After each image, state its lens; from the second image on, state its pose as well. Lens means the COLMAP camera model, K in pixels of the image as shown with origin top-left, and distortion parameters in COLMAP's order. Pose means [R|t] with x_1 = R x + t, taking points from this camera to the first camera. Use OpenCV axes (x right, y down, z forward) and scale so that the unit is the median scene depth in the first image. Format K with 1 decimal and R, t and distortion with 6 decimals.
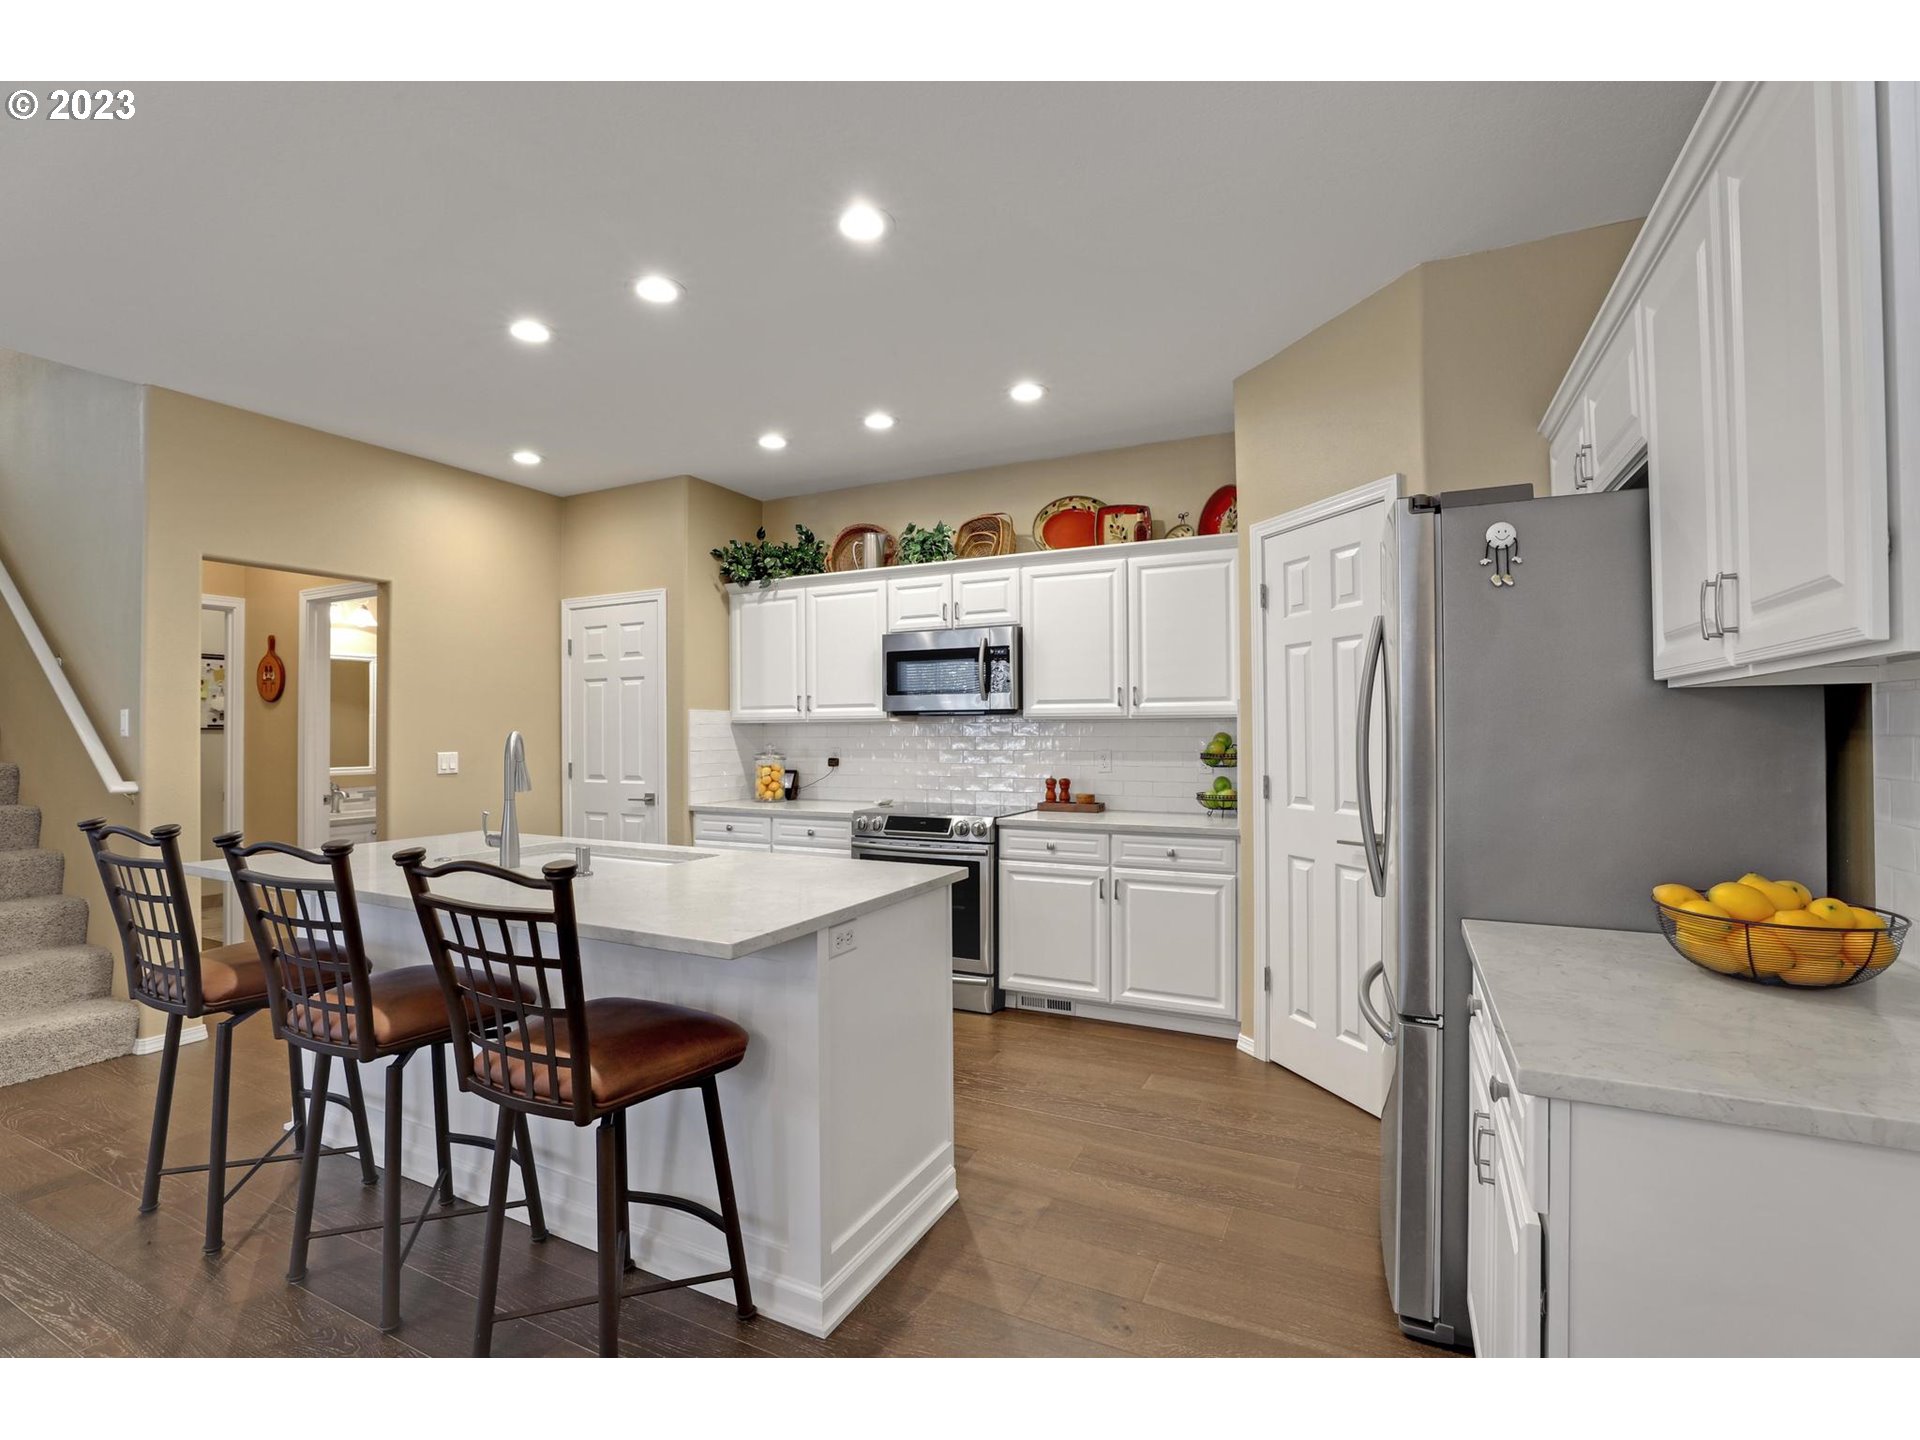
lens RADIAL K [[878.8, 0, 961.7], [0, 878.8, 722.4], [0, 0, 1]] dist [-0.056094, 0.017579]
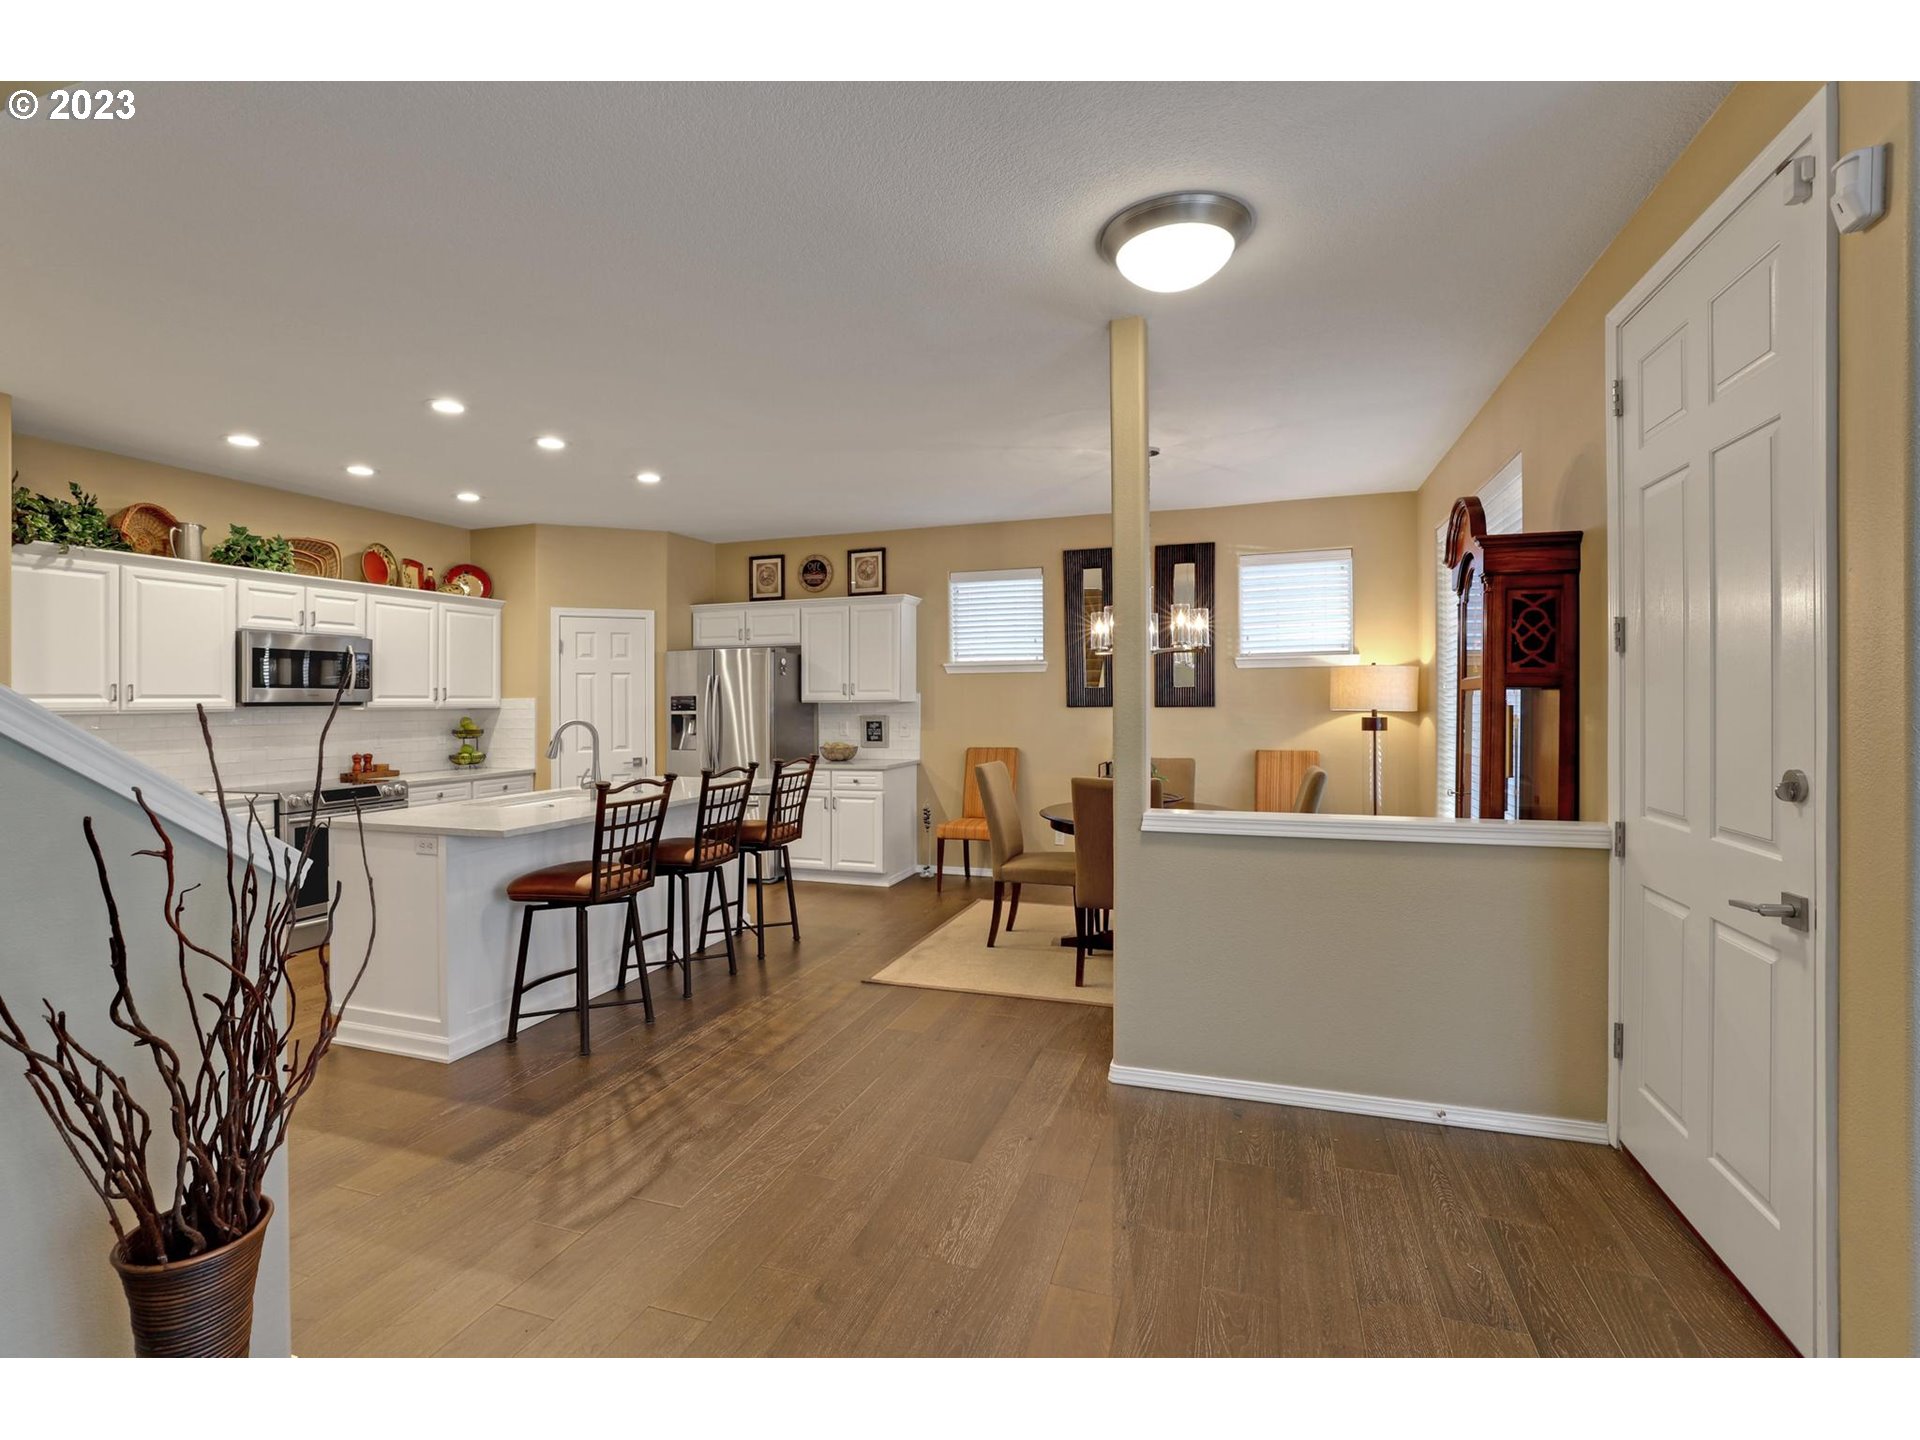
lens RADIAL K [[869.4, 0, 964.0], [0, 869.4, 696.1], [0, 0, 1]] dist [-0.001349, 0.000197]
pose [[-0.143771, 0.009924, 0.989561, -1.270371], [-0.002727, 0.999942, -0.010424, -0.011713], [-0.989607, -0.004197, -0.143736, 0.284984]]
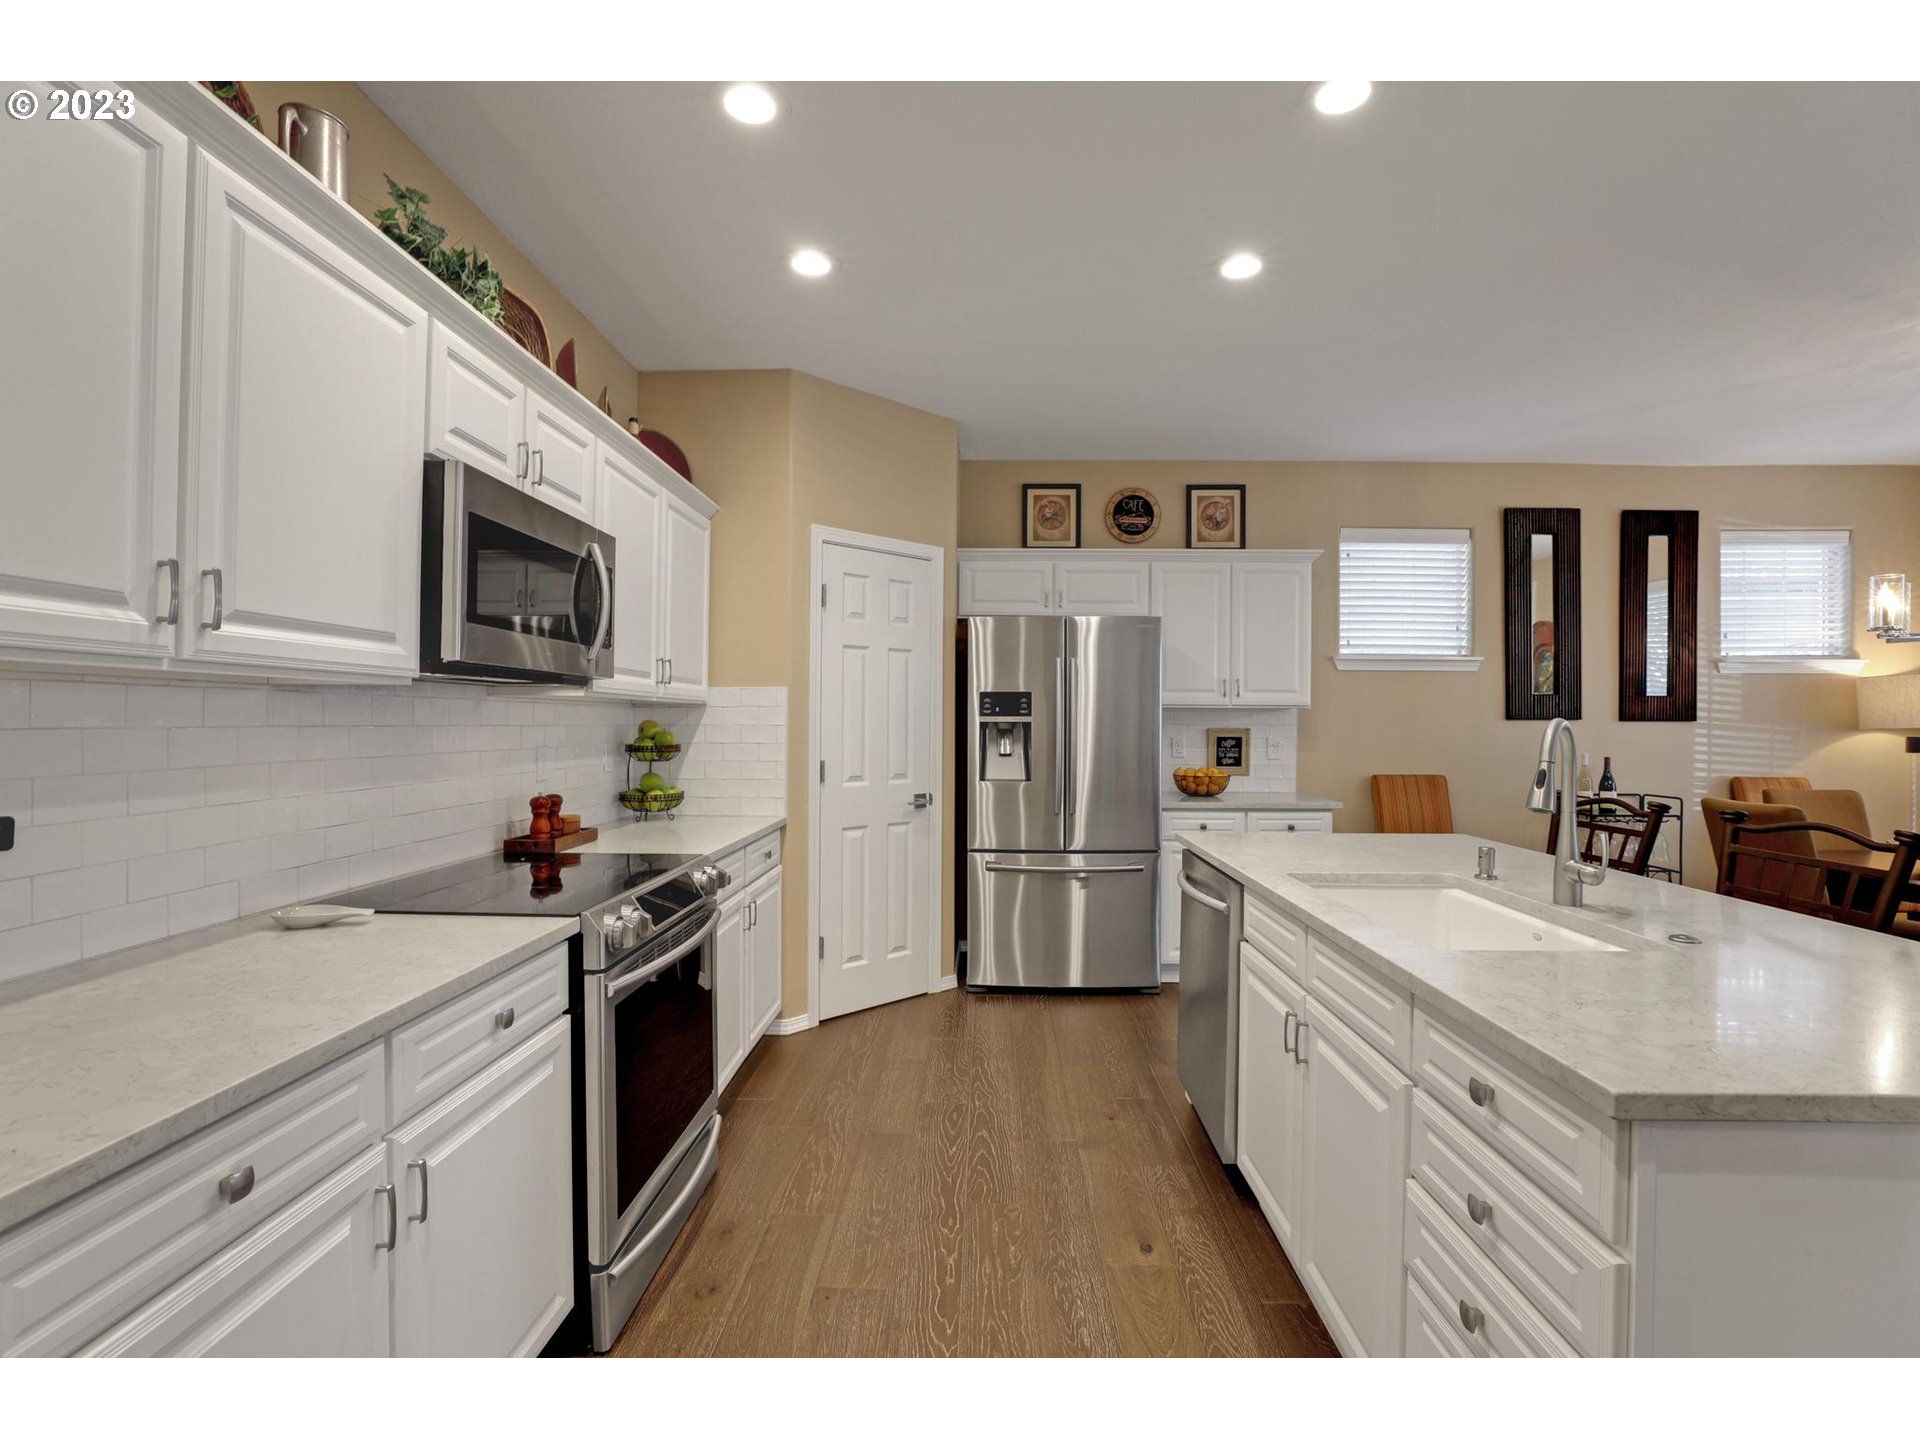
lens RADIAL K [[876.3, 0, 992.8], [0, 876.3, 709.8], [0, 0, 1]] dist [-0.016331, -0.000150]
pose [[-0.431402, 0.013521, 0.902059, -0.535596], [-0.015611, 0.999626, -0.022449, 0.013734], [-0.902025, -0.023767, -0.431029, 0.953600]]
